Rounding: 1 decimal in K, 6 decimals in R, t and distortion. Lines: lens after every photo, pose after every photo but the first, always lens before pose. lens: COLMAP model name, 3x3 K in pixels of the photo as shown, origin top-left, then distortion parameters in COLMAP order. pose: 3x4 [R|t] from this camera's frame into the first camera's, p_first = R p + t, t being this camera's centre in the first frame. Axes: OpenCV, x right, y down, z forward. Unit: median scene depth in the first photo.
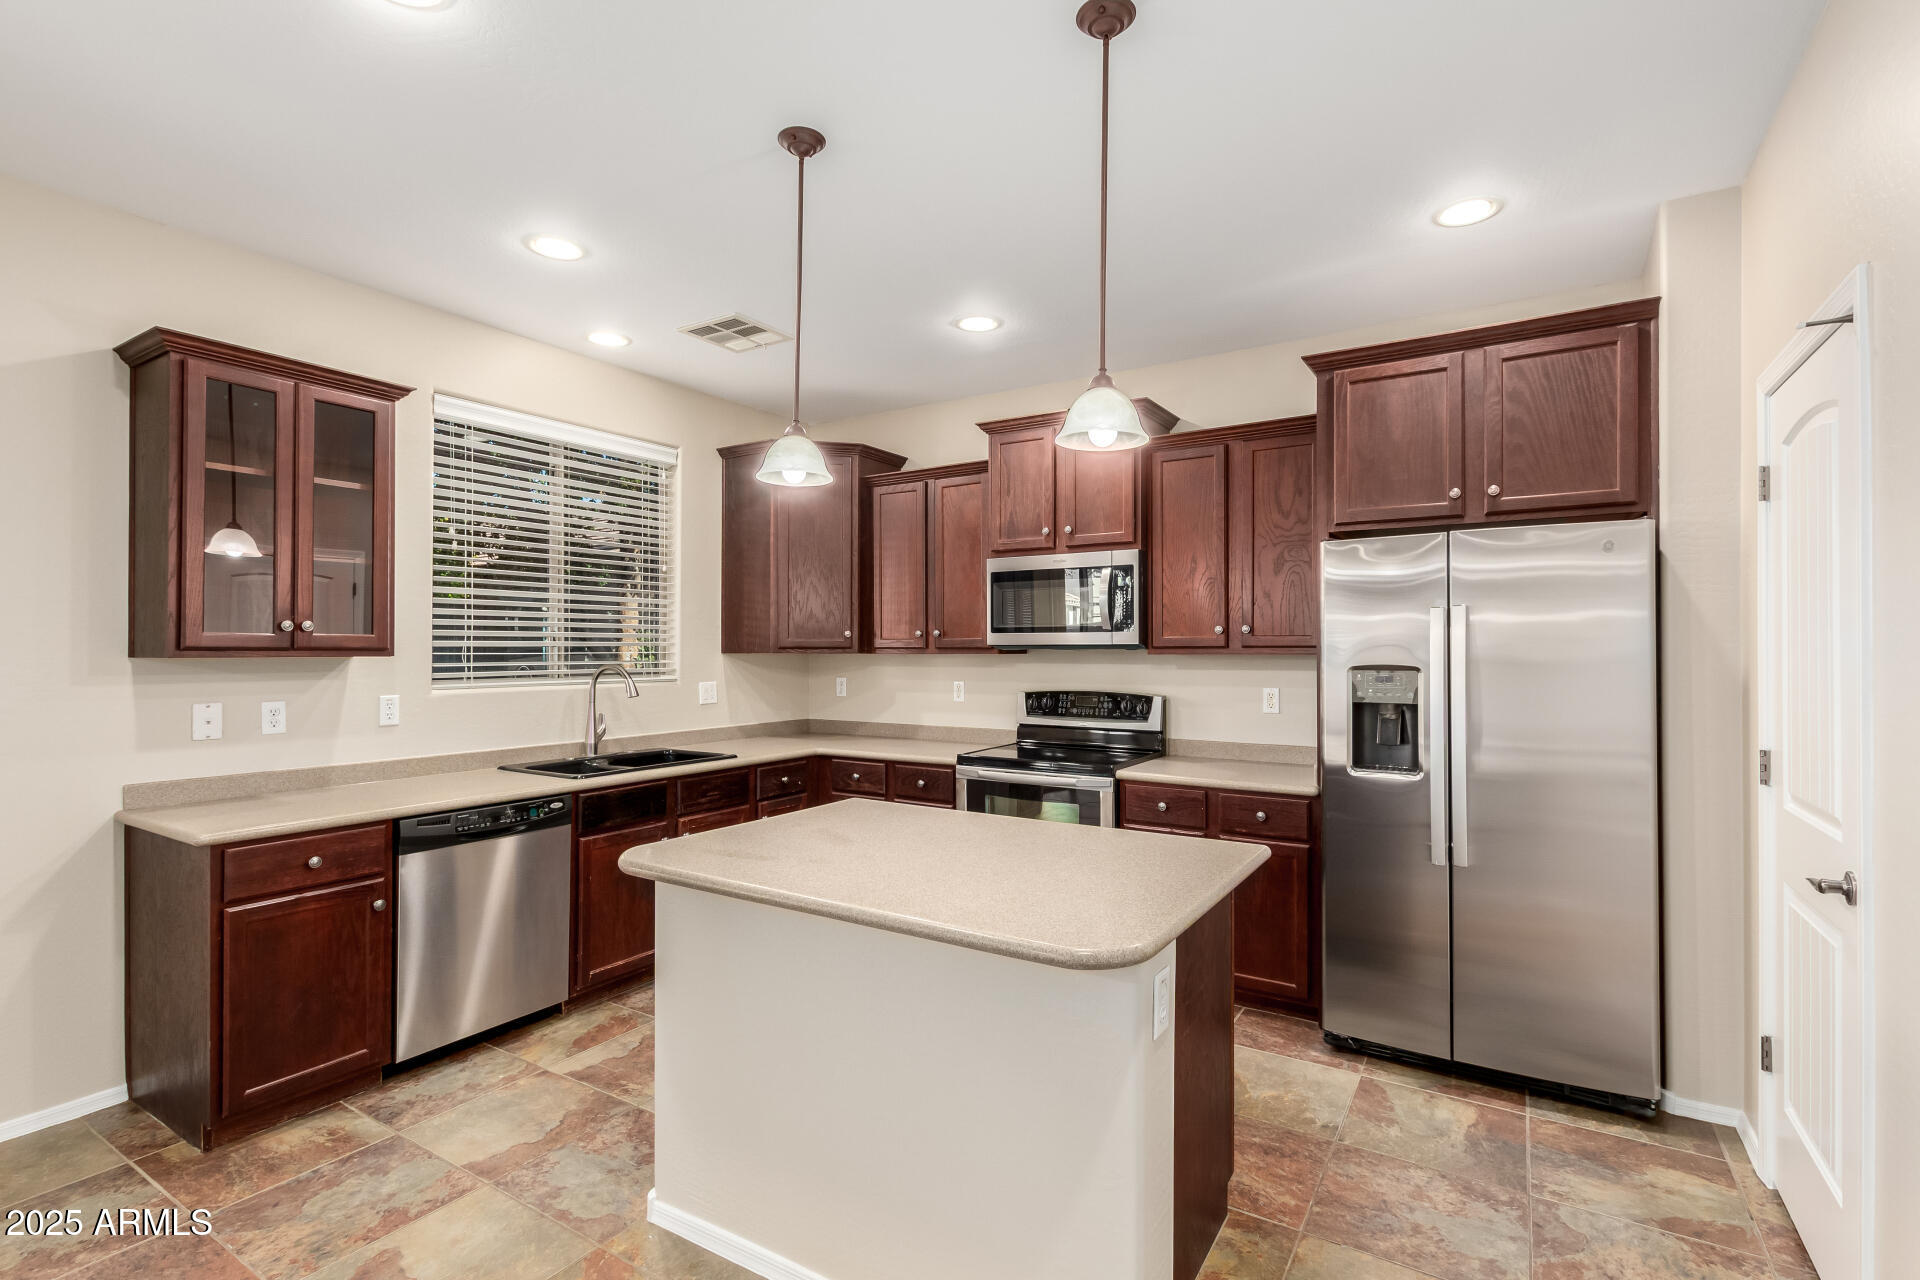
lens RADIAL K [[893.3, 0, 939.0], [0, 893.3, 642.0], [0, 0, 1]] dist [0.002876, -0.000078]
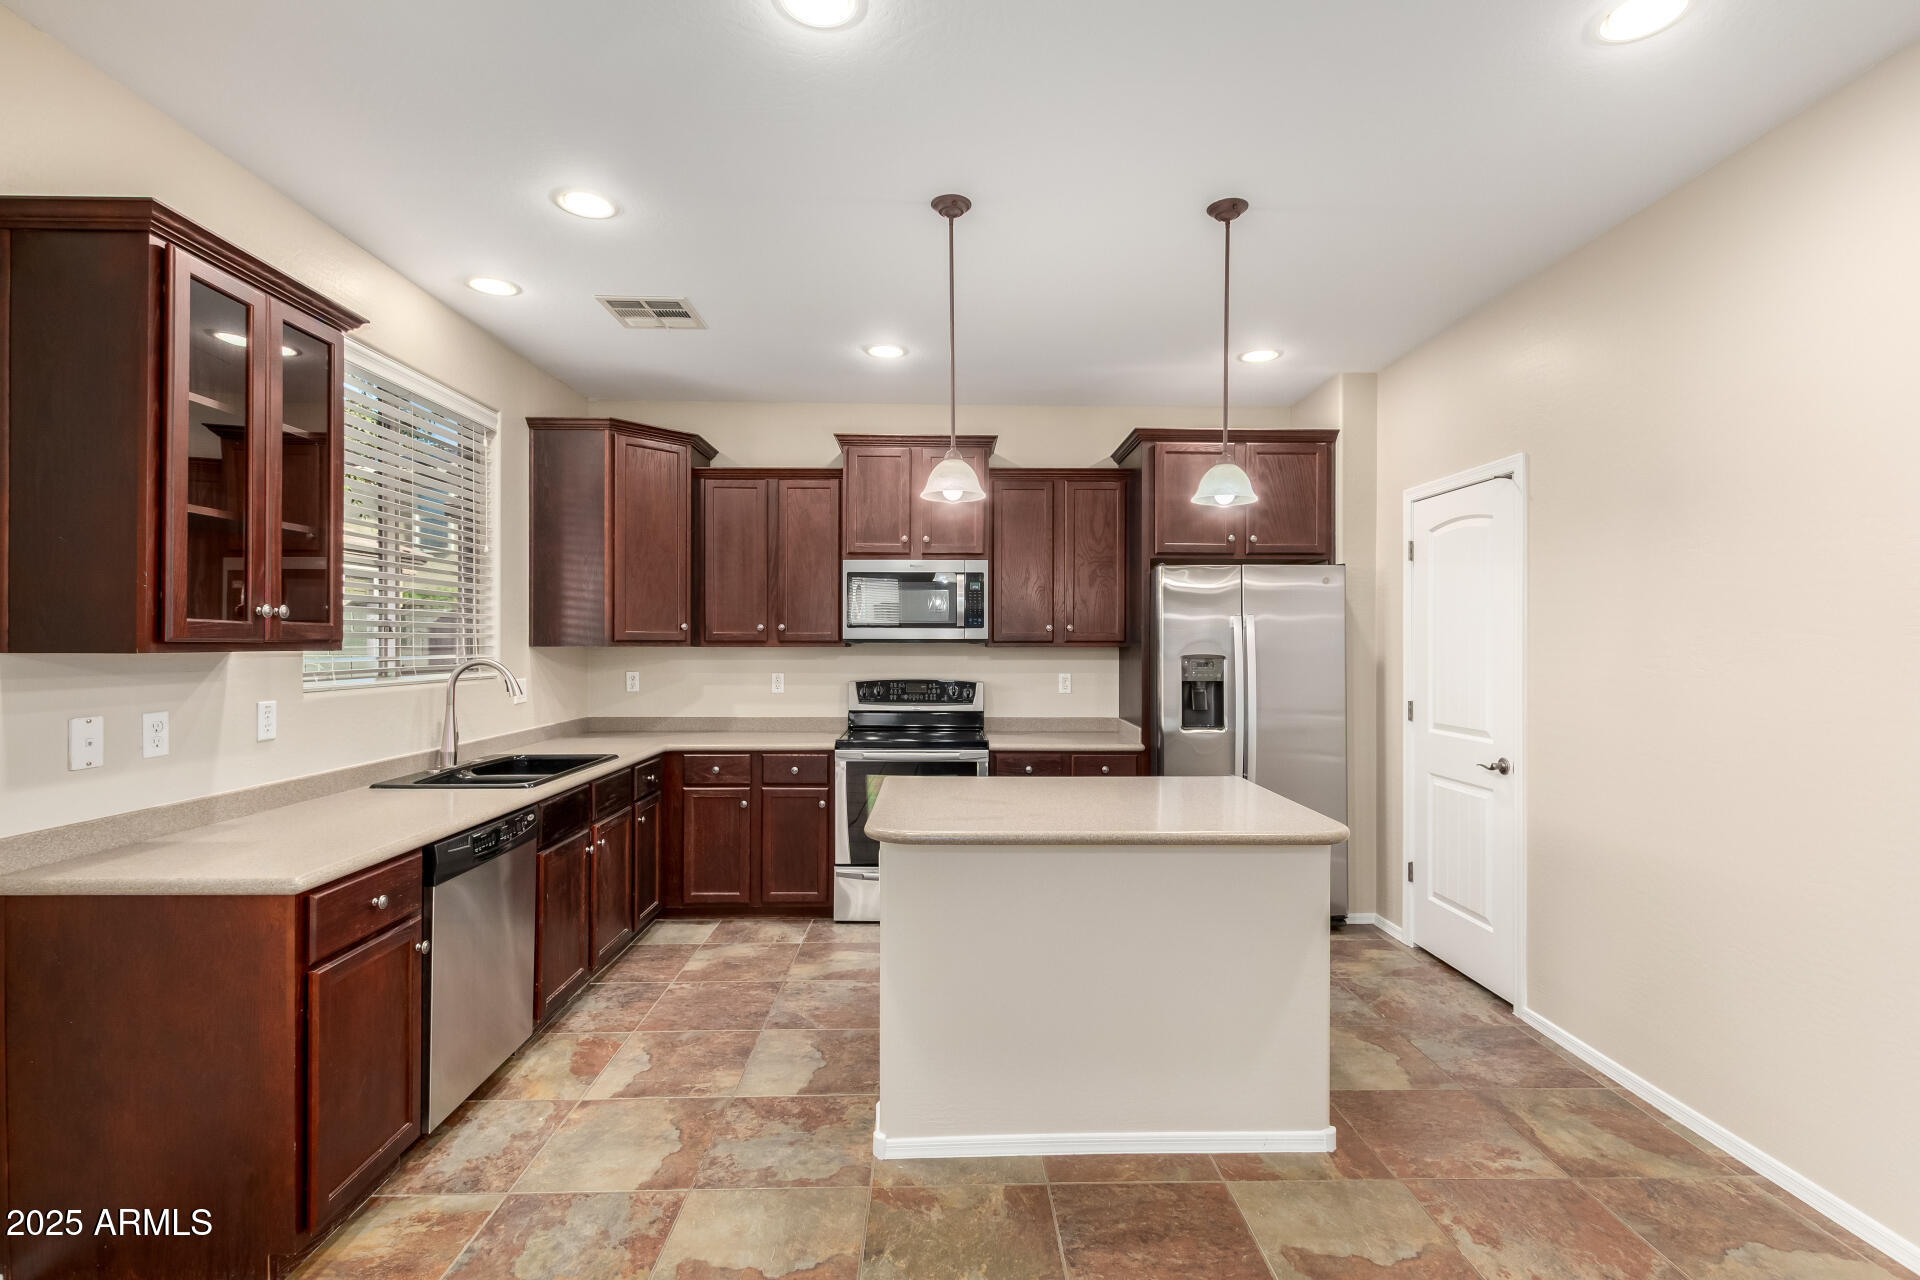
lens RADIAL K [[892.6, 0, 968.9], [0, 892.6, 639.1], [0, 0, 1]] dist [0.002531, -0.000789]
pose [[0.827716, 0.004510, 0.561130, -0.496778], [-0.007395, 0.999969, 0.002871, -0.000693], [-0.561099, -0.006526, 0.827723, 0.016423]]
